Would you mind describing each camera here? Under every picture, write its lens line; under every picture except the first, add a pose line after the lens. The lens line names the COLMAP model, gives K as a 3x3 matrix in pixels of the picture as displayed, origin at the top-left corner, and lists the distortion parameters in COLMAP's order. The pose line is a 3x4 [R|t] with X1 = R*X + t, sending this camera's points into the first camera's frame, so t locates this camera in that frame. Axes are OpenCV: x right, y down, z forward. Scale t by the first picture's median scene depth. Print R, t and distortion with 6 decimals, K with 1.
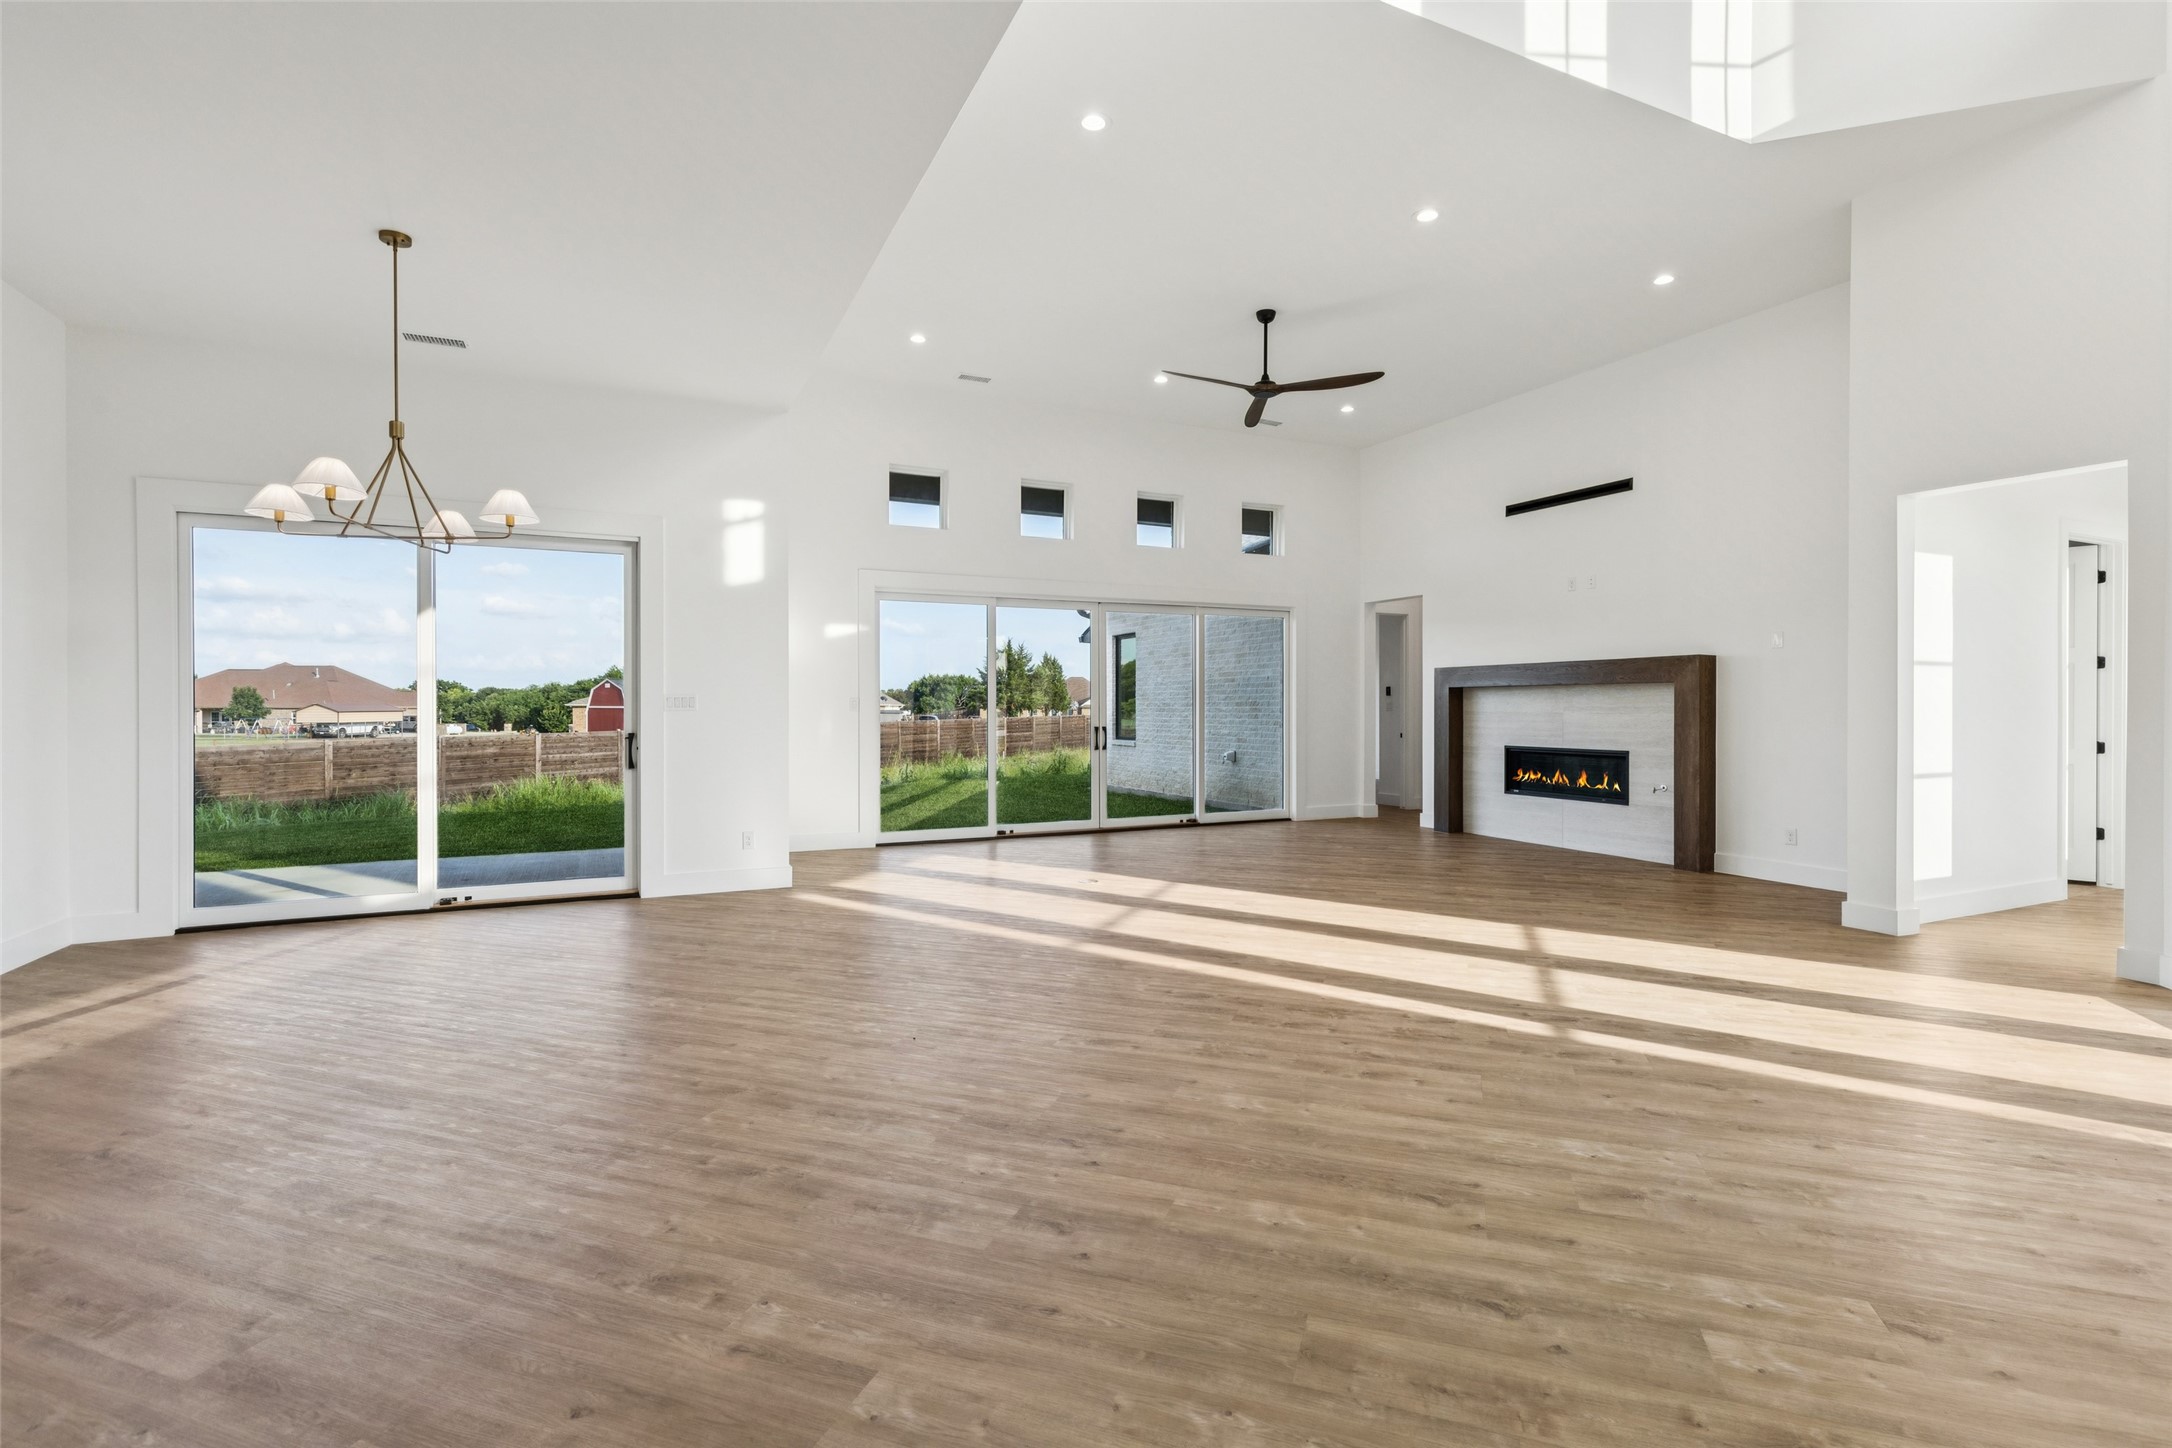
lens RADIAL K [[986.6, 0, 1077.7], [0, 986.6, 711.6], [0, 0, 1]] dist [0.016735, -0.000016]
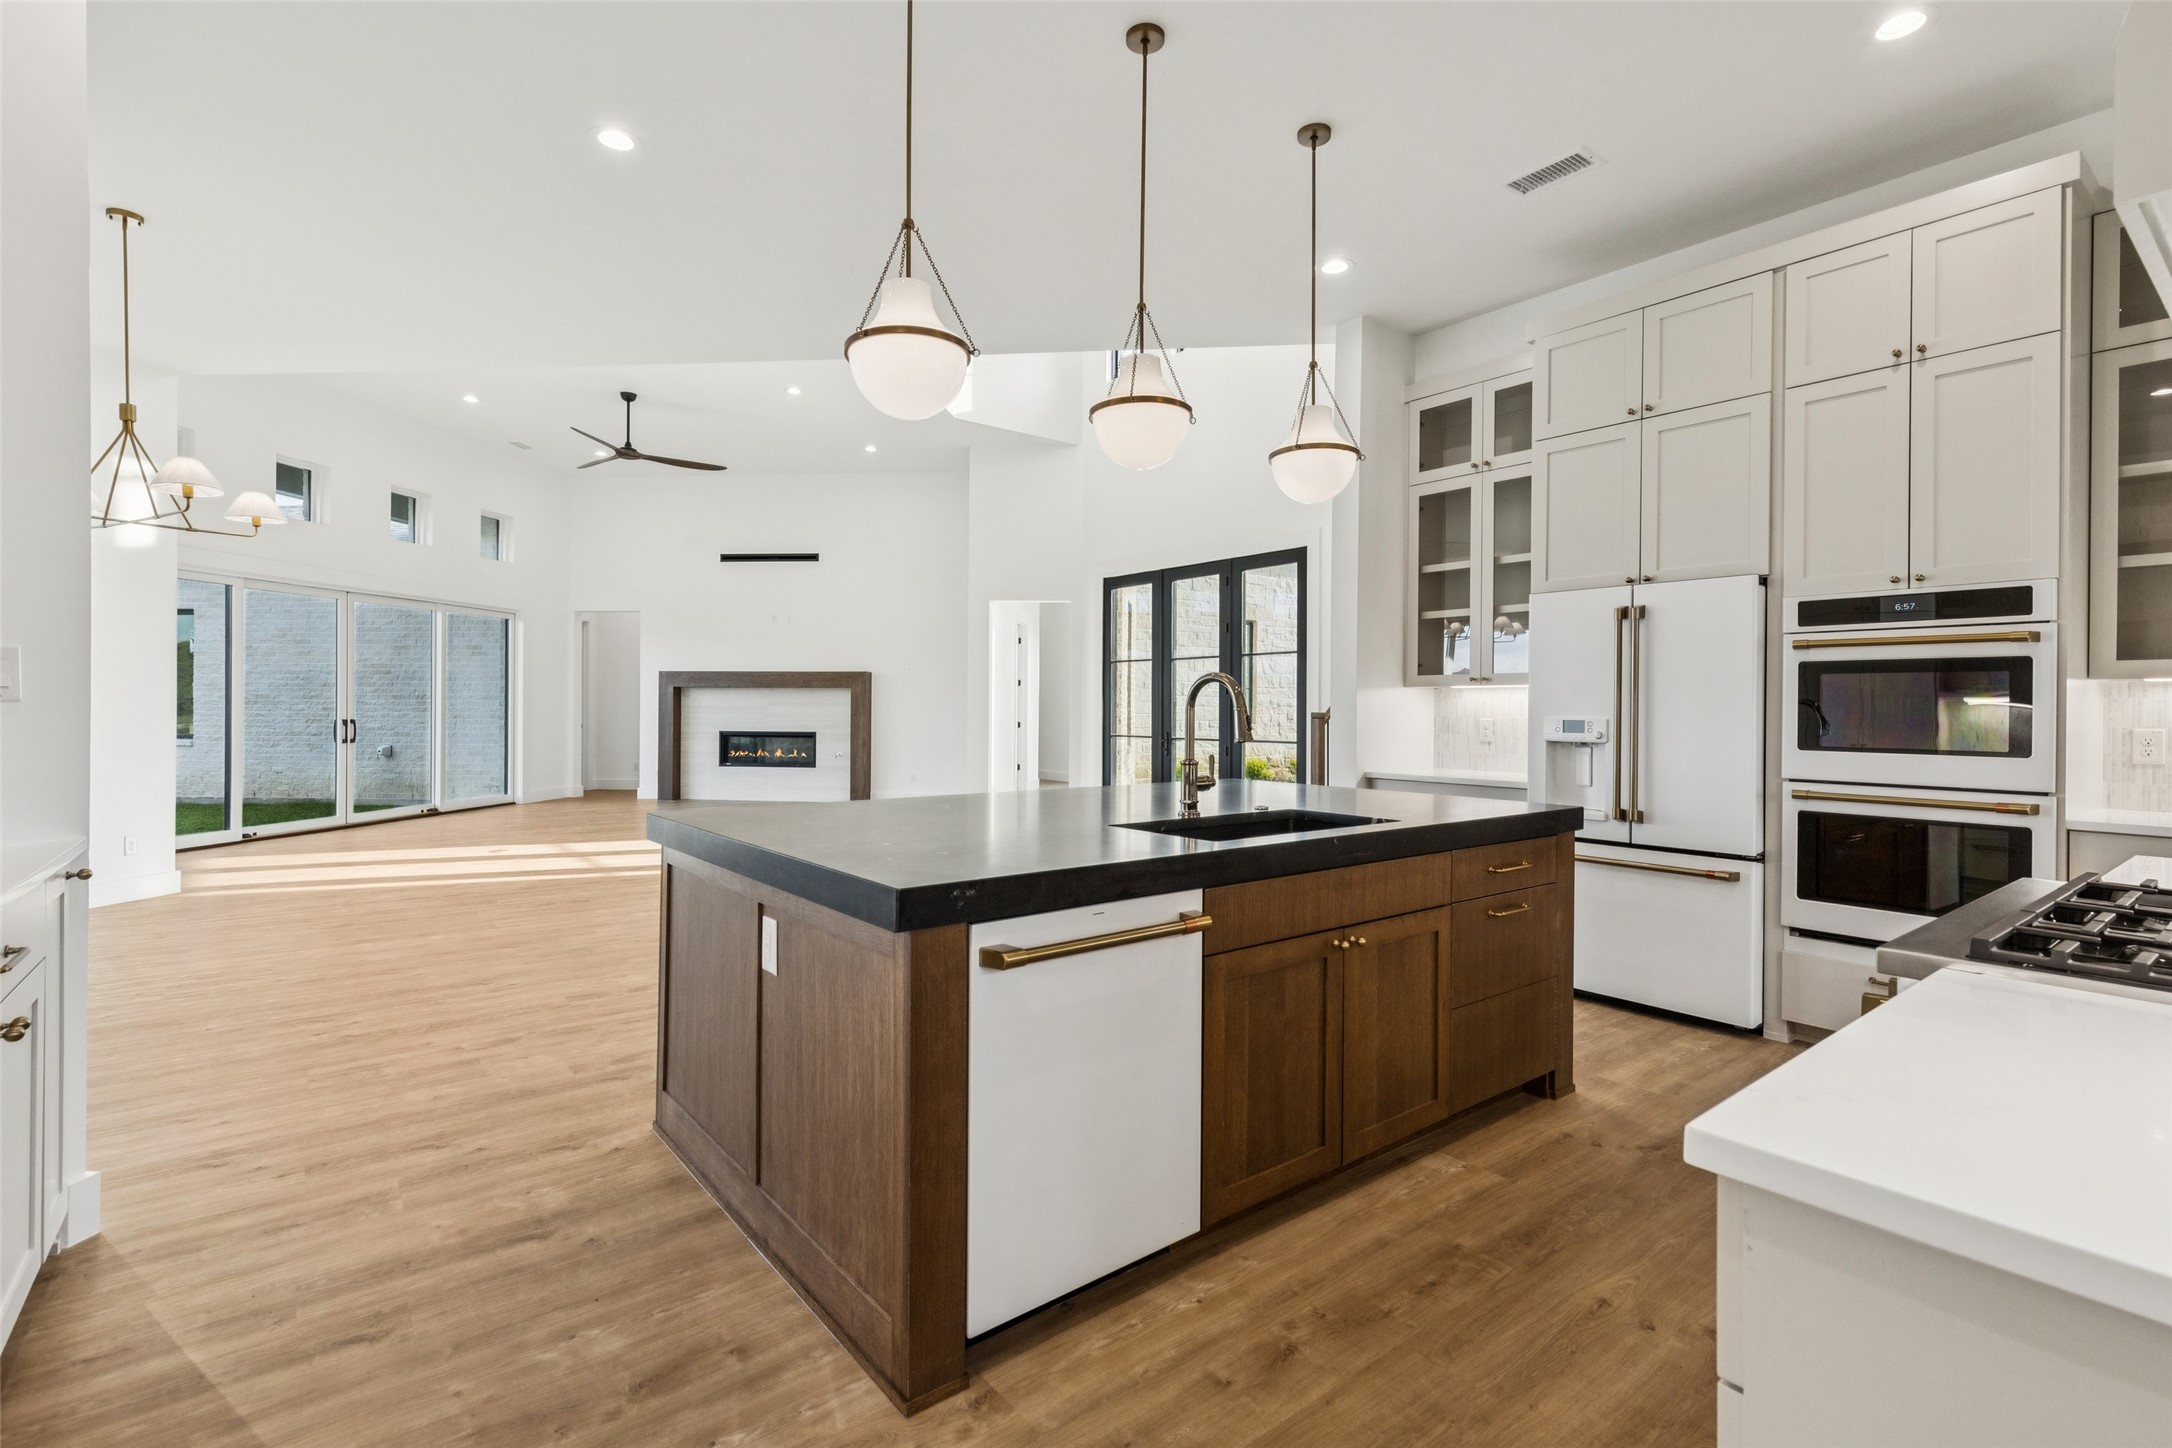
lens RADIAL K [[986.6, 0, 1089.8], [0, 986.6, 714.9], [0, 0, 1]] dist [0.016735, -0.000016]
pose [[0.539128, -0.003068, 0.842218, -0.433681], [-0.000715, 0.999991, 0.004100, 0.006706], [-0.842223, -0.002812, 0.539122, -0.153359]]
